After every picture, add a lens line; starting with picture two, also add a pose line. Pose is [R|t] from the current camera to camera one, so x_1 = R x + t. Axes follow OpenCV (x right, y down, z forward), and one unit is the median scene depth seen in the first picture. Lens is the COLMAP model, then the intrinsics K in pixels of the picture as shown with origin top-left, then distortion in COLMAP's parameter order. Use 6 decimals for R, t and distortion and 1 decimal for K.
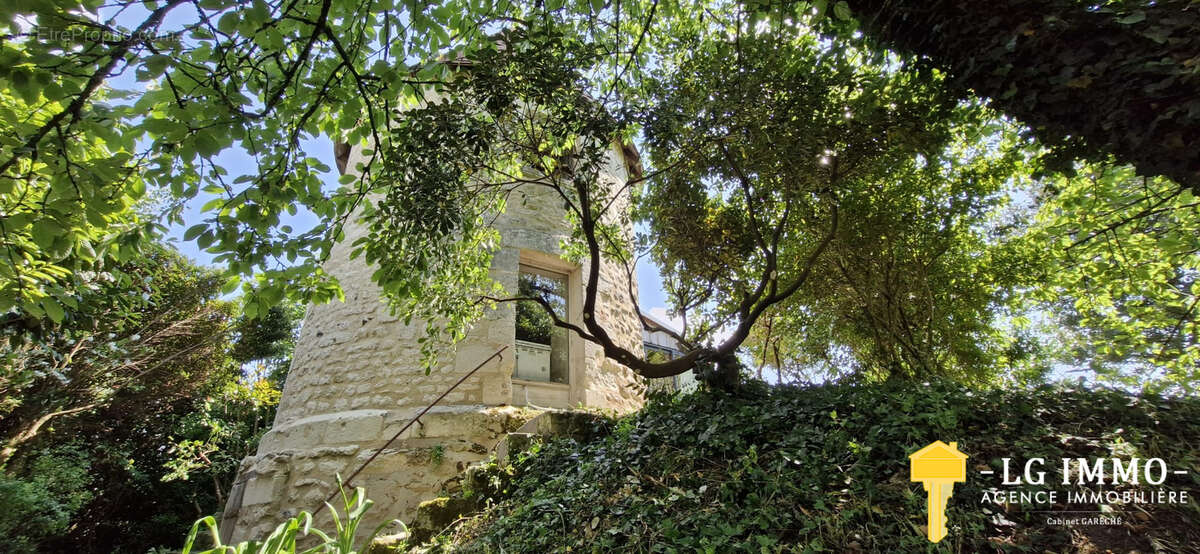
lens RADIAL K [[471.8, 0, 598.0], [0, 471.8, 274.5], [0, 0, 1]] dist [-0.001079, 0.000432]
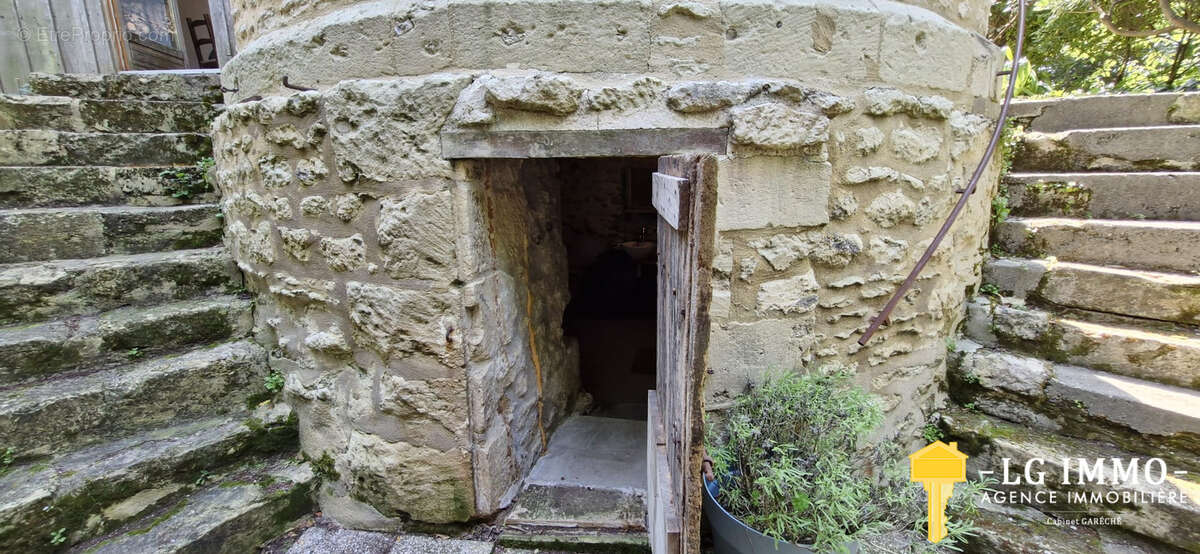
lens RADIAL K [[471.8, 0, 600.6], [0, 471.8, 278.6], [0, 0, 1]] dist [-0.001079, 0.000432]
pose [[0.751395, -0.124119, 0.648075, -0.984033], [-0.313194, 0.797382, 0.515840, 0.347285], [-0.580789, -0.590573, 0.560275, 0.791422]]
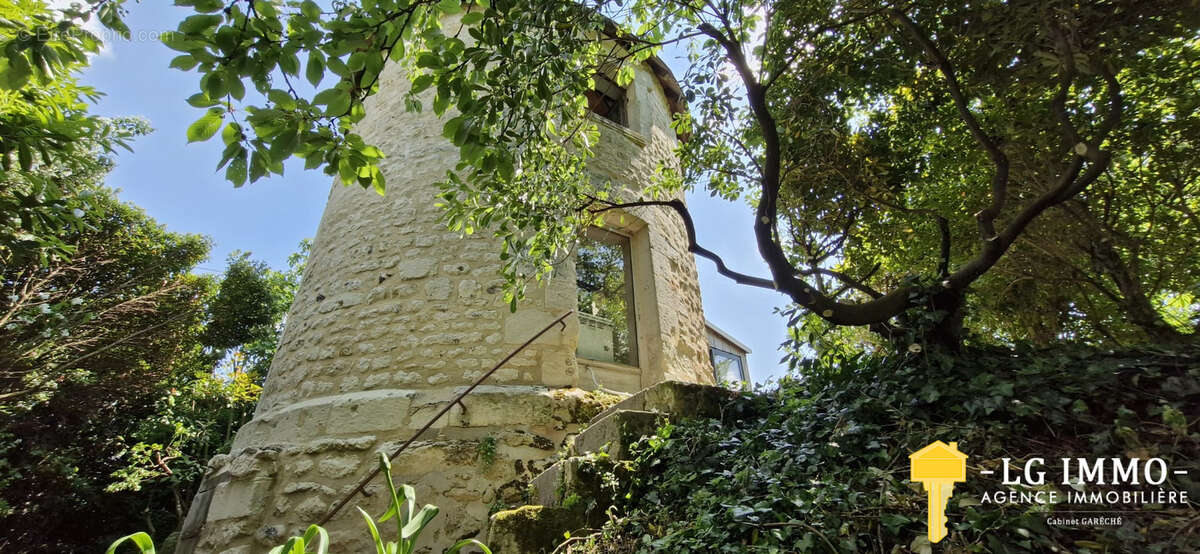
lens RADIAL K [[471.8, 0, 598.6], [0, 471.8, 275.6], [0, 0, 1]] dist [-0.001079, 0.000432]
pose [[0.999392, 0.019728, 0.028735, -0.180510], [-0.018619, 0.999090, -0.038379, 0.129253], [-0.029466, 0.037821, 0.998850, 0.243474]]
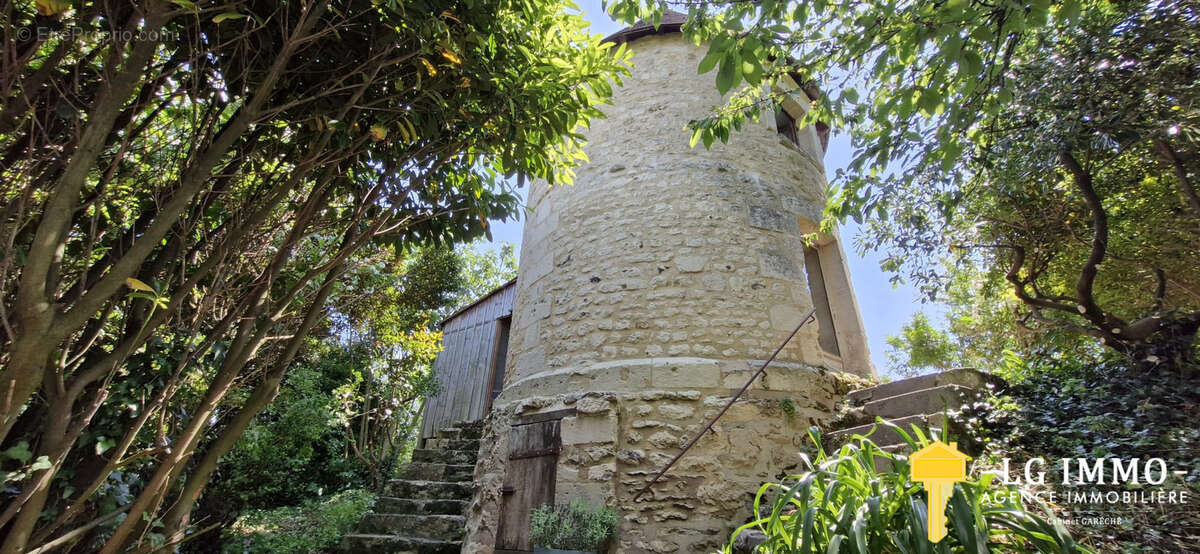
lens RADIAL K [[471.8, 0, 597.0], [0, 471.8, 278.4], [0, 0, 1]] dist [-0.001079, 0.000432]
pose [[0.993525, 0.105533, 0.042092, -0.730800], [-0.105100, 0.994385, -0.012376, 0.157240], [-0.043161, 0.007872, 0.999037, 0.047534]]
